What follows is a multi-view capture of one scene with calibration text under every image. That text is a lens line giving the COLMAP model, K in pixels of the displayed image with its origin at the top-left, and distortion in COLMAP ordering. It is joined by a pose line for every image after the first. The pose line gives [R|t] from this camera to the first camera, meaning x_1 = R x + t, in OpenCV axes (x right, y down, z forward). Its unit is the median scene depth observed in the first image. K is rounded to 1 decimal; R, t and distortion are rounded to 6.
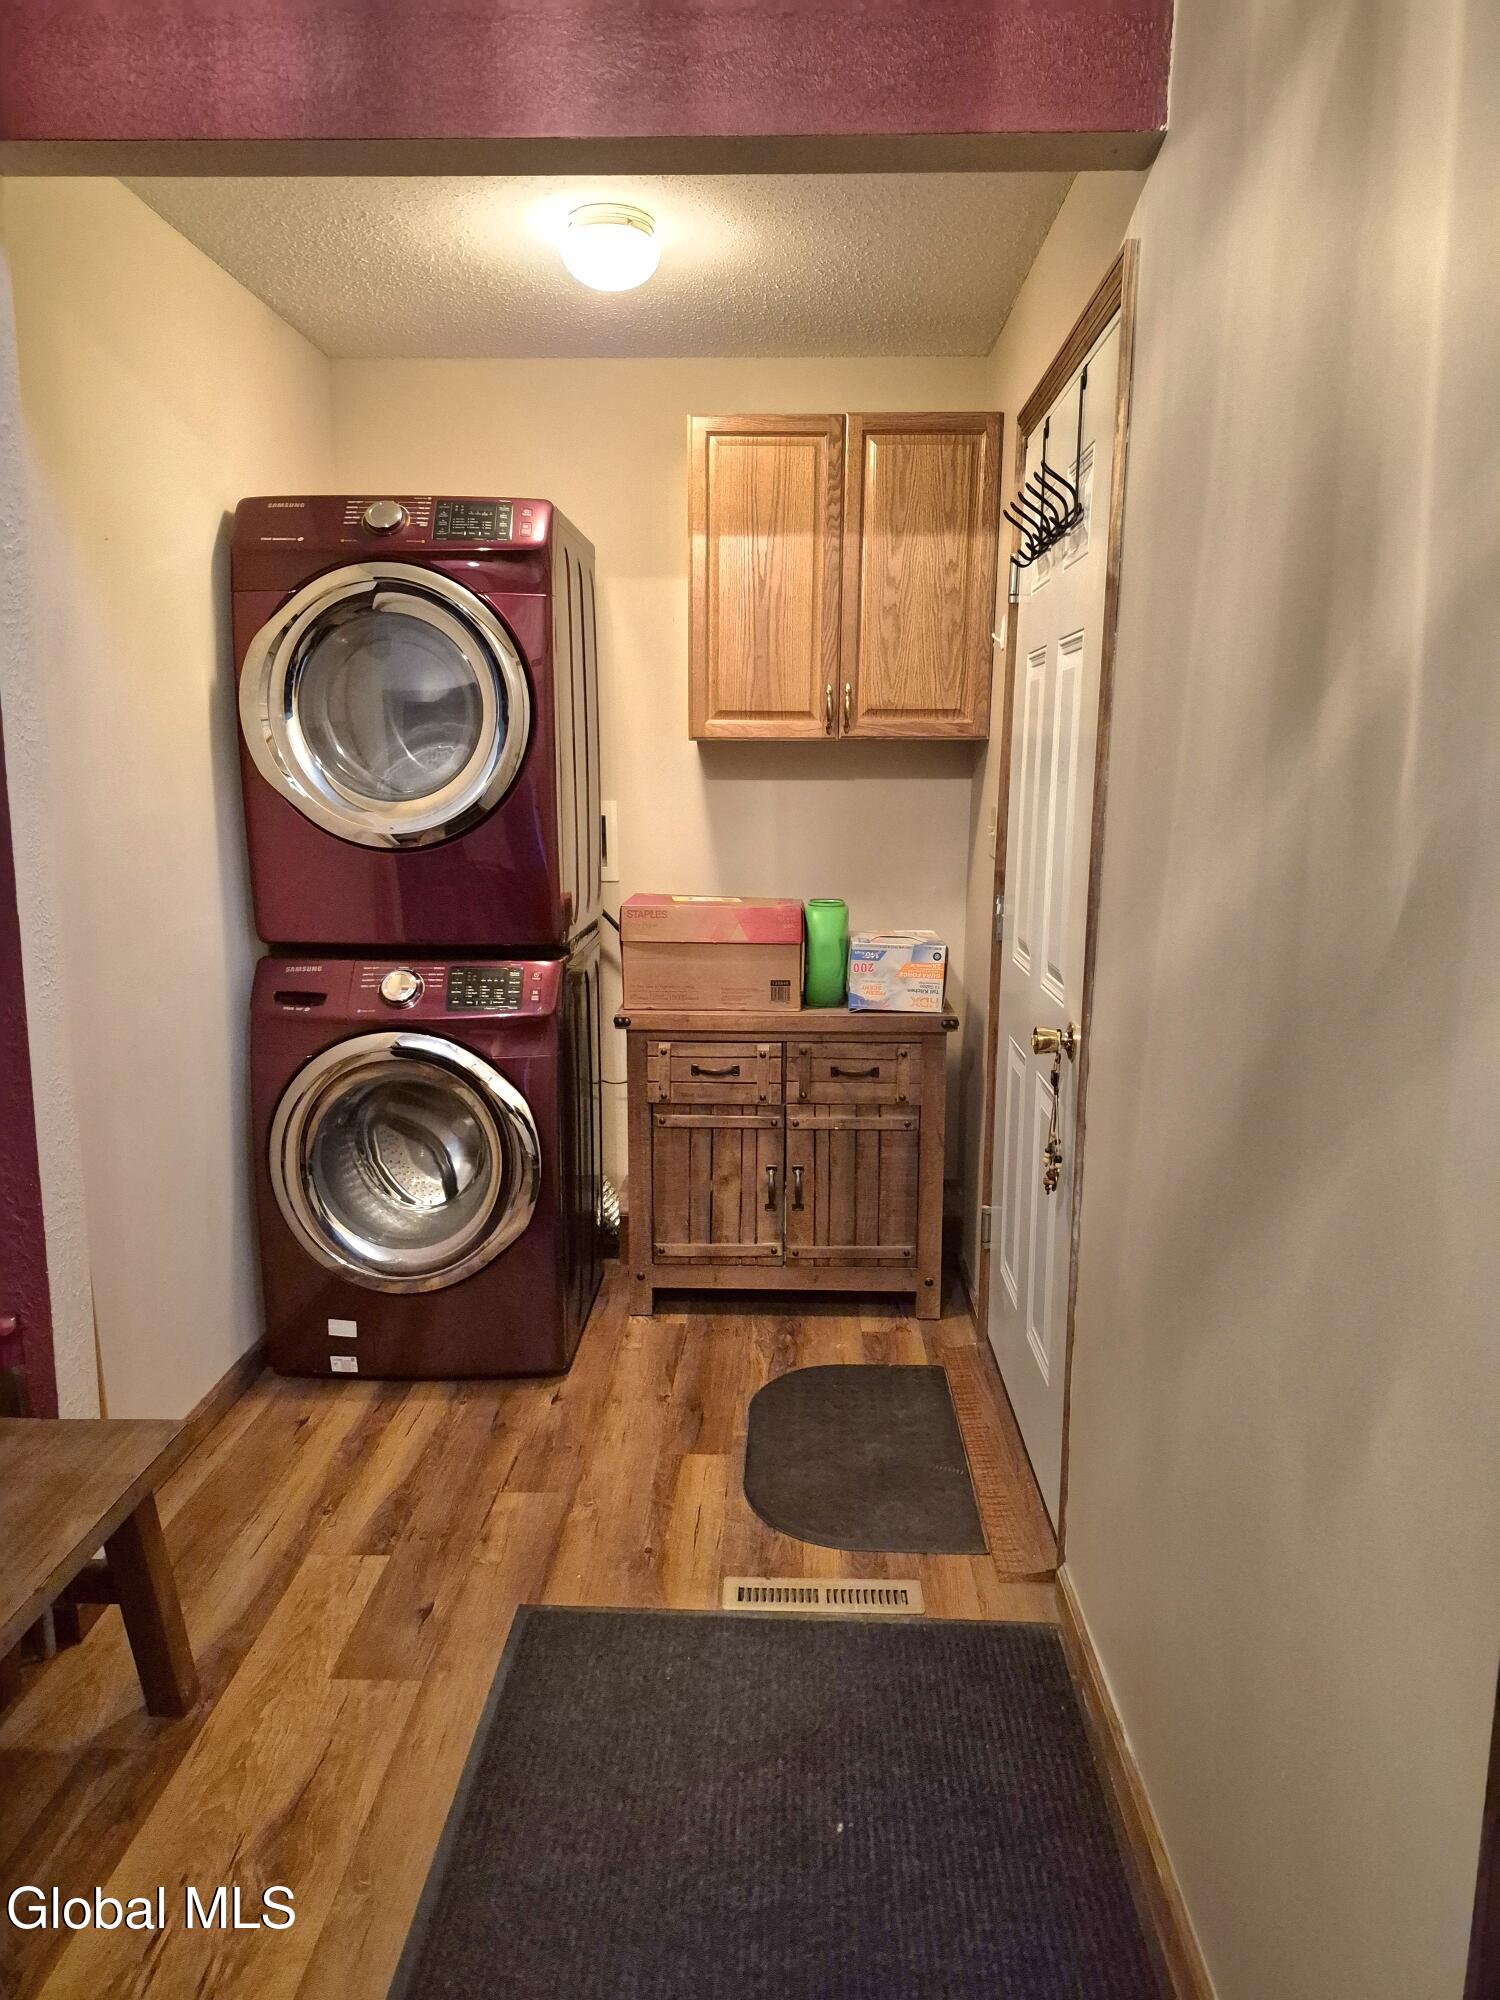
lens RADIAL K [[1357.5, 0, 756.3], [0, 1357.5, 1007.4], [0, 0, 1]] dist [0.001257, -0.001345]
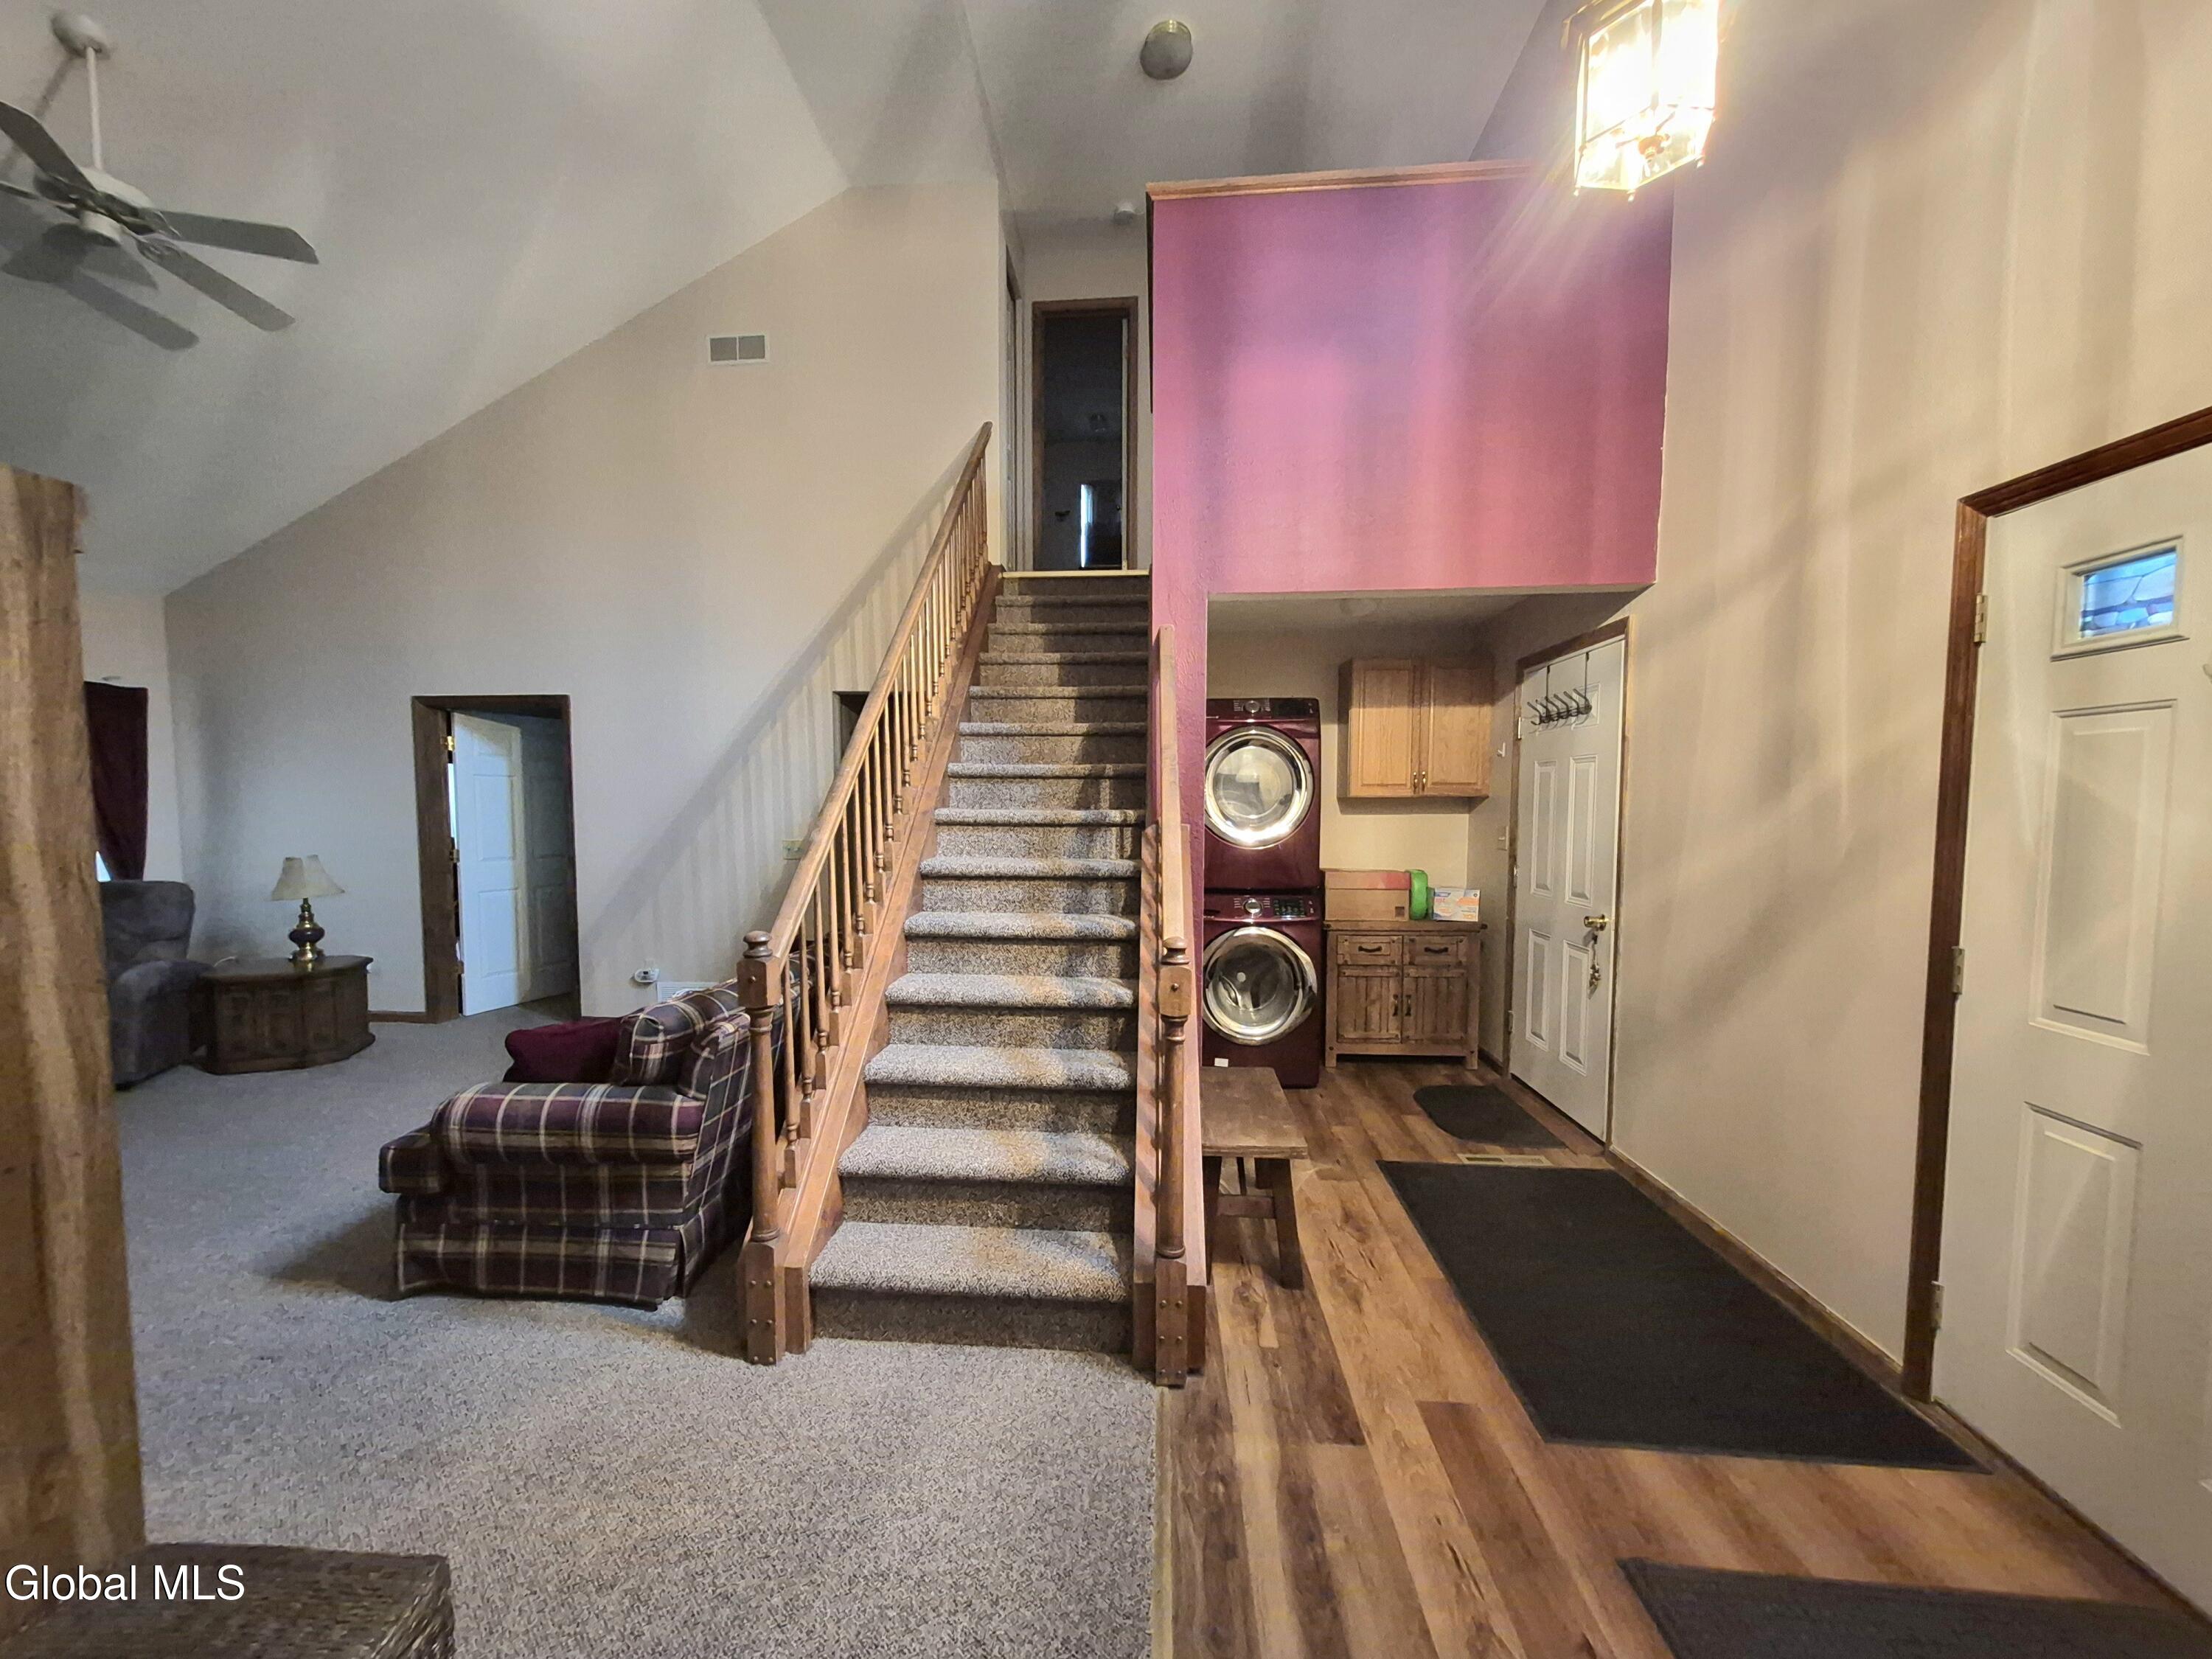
lens RADIAL K [[856.5, 0, 1083.3], [0, 856.5, 859.1], [0, 0, 1]] dist [0.001058, -0.001311]
pose [[0.998602, -0.005136, -0.052614, -0.412826], [-0.000929, 0.993411, -0.114604, 0.061150], [0.052855, 0.114492, 0.992017, -0.391141]]
